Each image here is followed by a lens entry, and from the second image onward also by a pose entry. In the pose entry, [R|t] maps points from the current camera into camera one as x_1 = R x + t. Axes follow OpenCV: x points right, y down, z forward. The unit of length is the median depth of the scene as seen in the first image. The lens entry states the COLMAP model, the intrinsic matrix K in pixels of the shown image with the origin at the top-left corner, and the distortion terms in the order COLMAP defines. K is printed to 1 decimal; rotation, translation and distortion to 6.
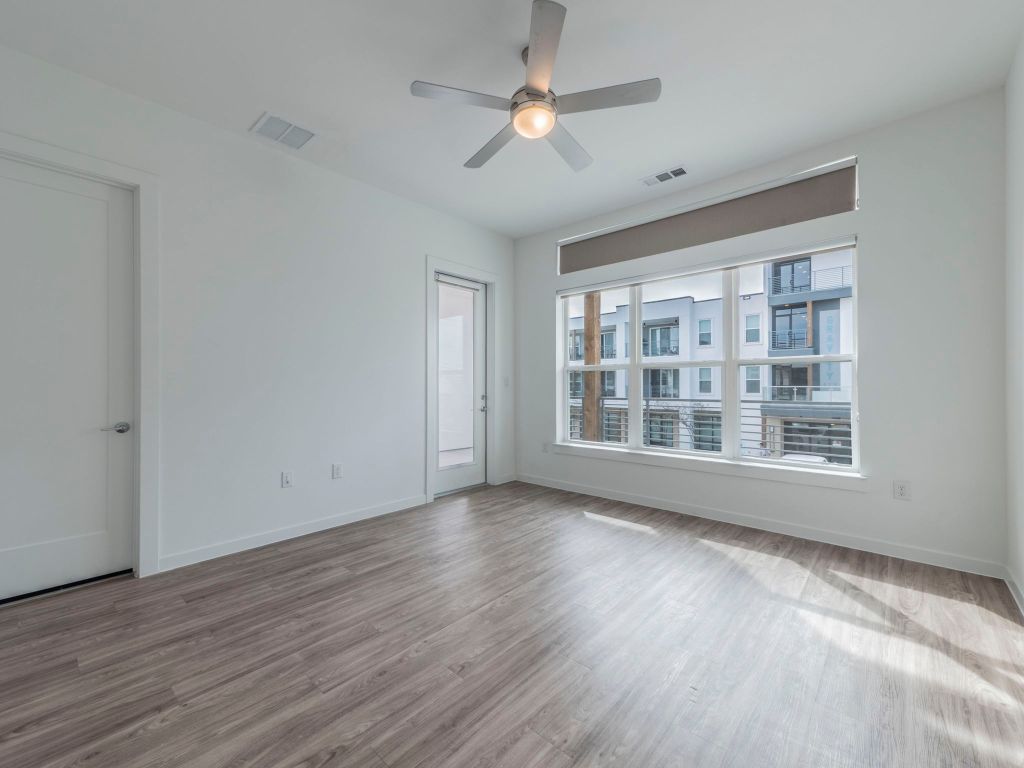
lens RADIAL K [[423.9, 0, 513.7], [0, 423.9, 383.3], [0, 0, 1]] dist [0.028034, -0.005843]
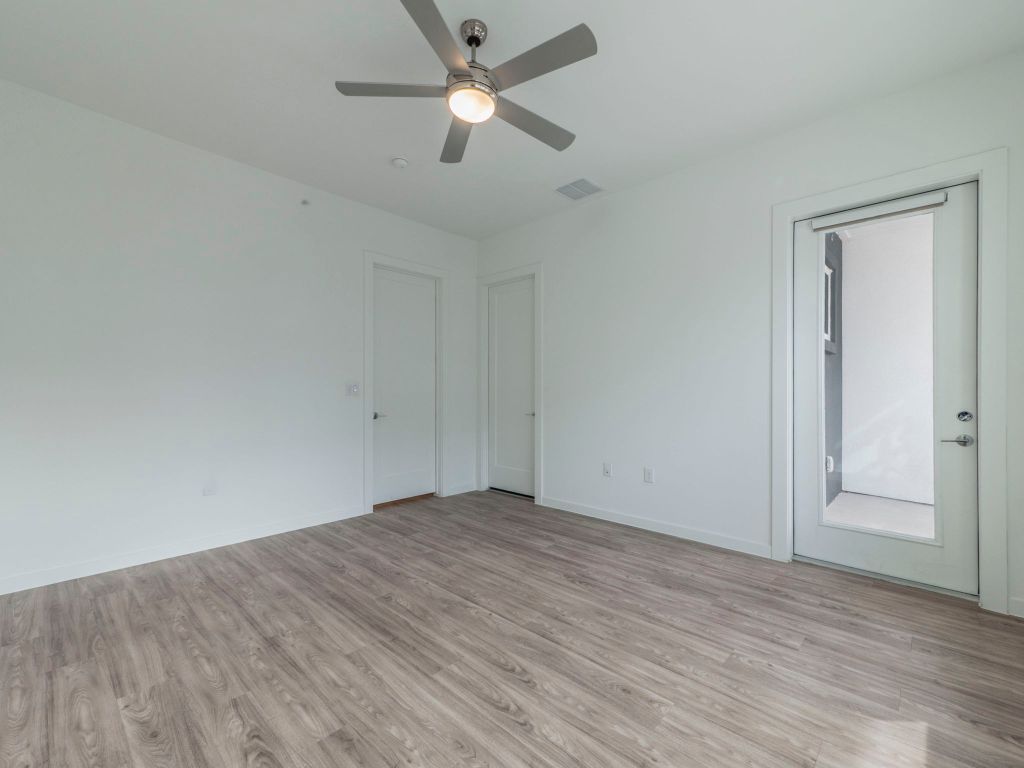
lens RADIAL K [[423.9, 0, 513.7], [0, 423.9, 383.3], [0, 0, 1]] dist [0.028034, -0.005843]
pose [[-0.008336, -0.018869, -0.999787, 0.710744], [0.005083, 0.999808, -0.018911, 0.004452], [0.999952, -0.005239, -0.008238, 0.806034]]
